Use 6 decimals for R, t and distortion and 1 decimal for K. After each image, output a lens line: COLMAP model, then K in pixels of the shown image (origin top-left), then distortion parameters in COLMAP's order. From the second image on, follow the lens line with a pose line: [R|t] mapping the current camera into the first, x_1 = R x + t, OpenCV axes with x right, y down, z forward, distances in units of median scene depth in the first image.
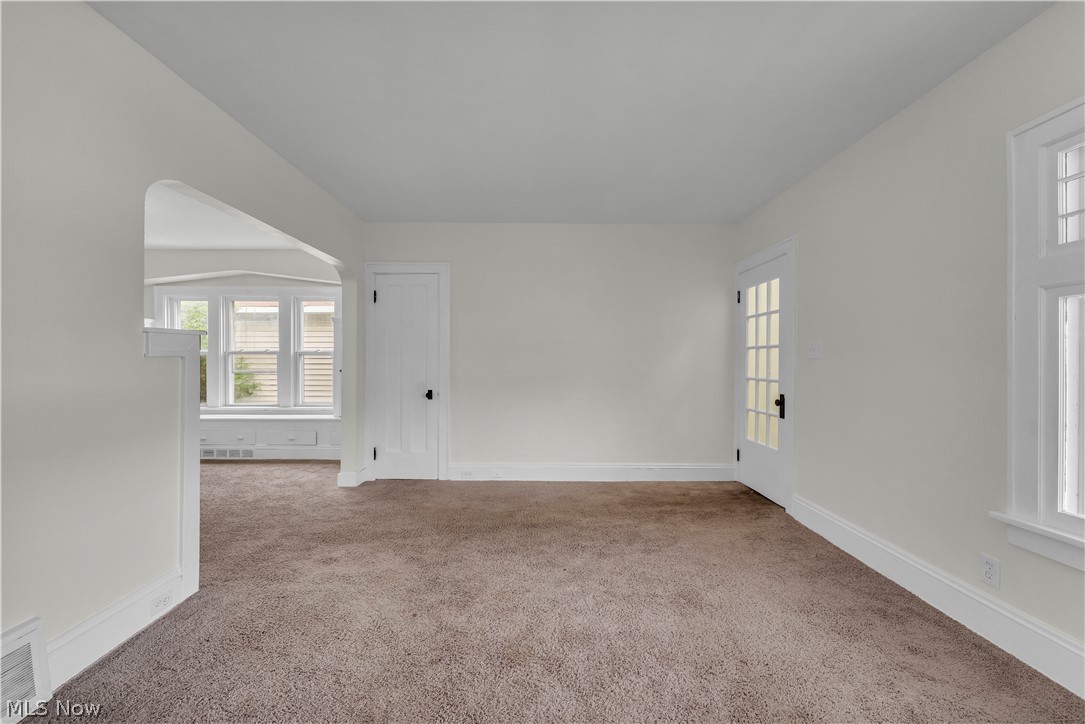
lens RADIAL K [[443.0, 0, 542.5], [0, 443.0, 362.0], [0, 0, 1]] dist [0.000594, 0.000184]
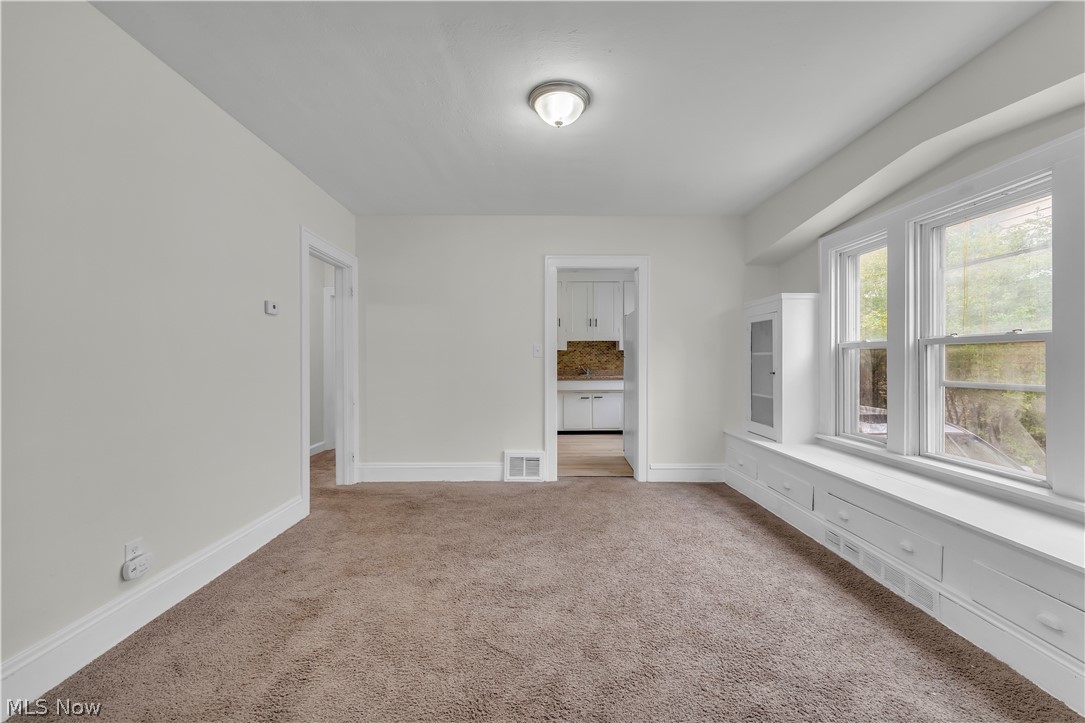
lens RADIAL K [[443.0, 0, 542.5], [0, 443.0, 361.5], [0, 0, 1]] dist [0.000594, 0.000184]
pose [[0.000077, 0.001648, -0.999999, -0.248492], [-0.001923, 0.999997, 0.001648, 0.000221], [0.999998, 0.001923, 0.000080, 0.603836]]
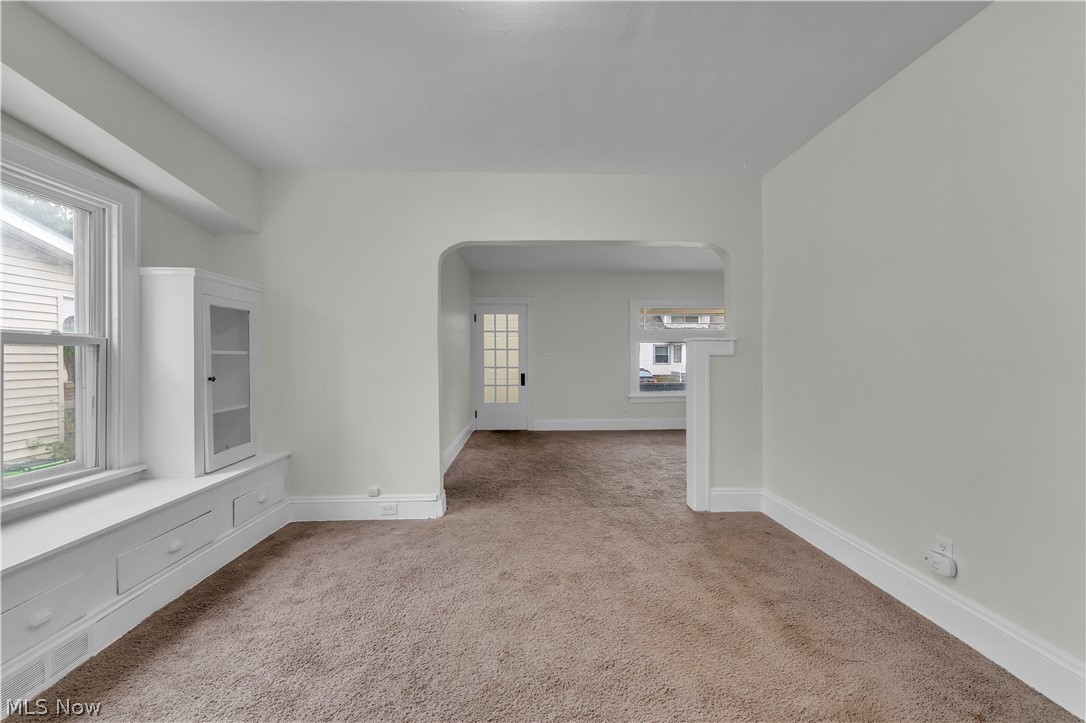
lens RADIAL K [[438.8, 0, 543.0], [0, 438.8, 361.5], [0, 0, 1]] dist [-0.004307, -0.000328]
pose [[-0.033252, -0.014093, 0.999348, -0.895538], [0.004978, 0.999886, 0.014267, -0.004012], [-0.999435, 0.005450, -0.033178, 0.610356]]
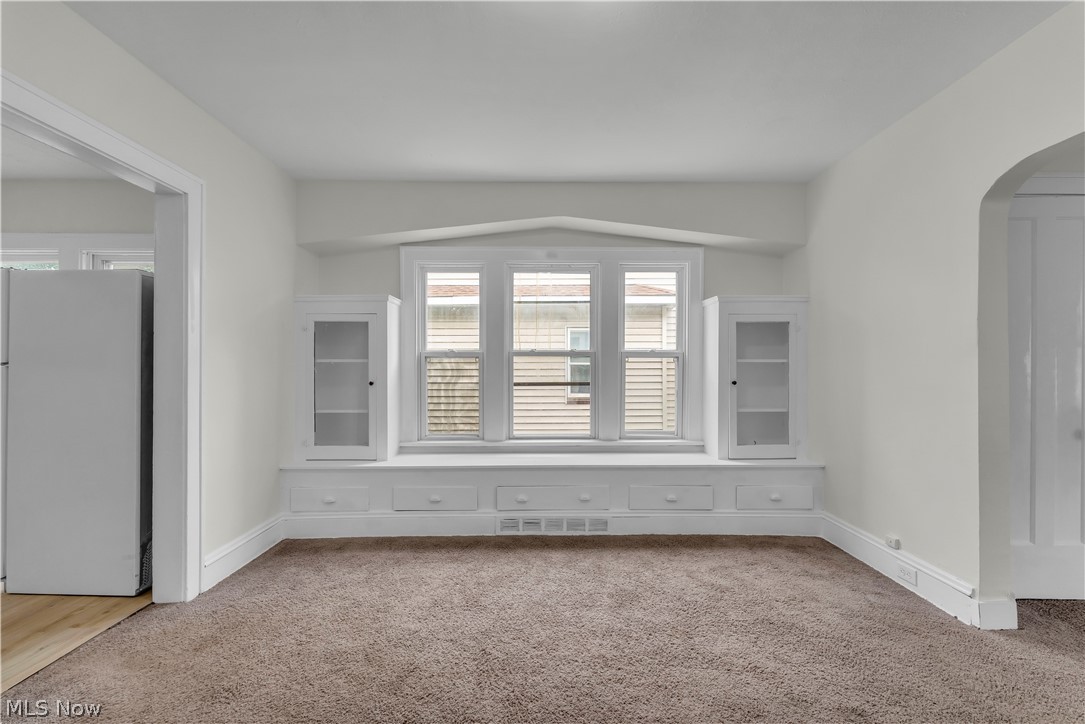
lens RADIAL K [[443.0, 0, 542.5], [0, 443.0, 362.0], [0, 0, 1]] dist [0.000594, 0.000184]
pose [[0.999974, -0.004129, 0.005831, -0.674488], [0.004168, 0.999970, -0.006602, -0.004732], [-0.005803, 0.006626, 0.999961, 0.375737]]
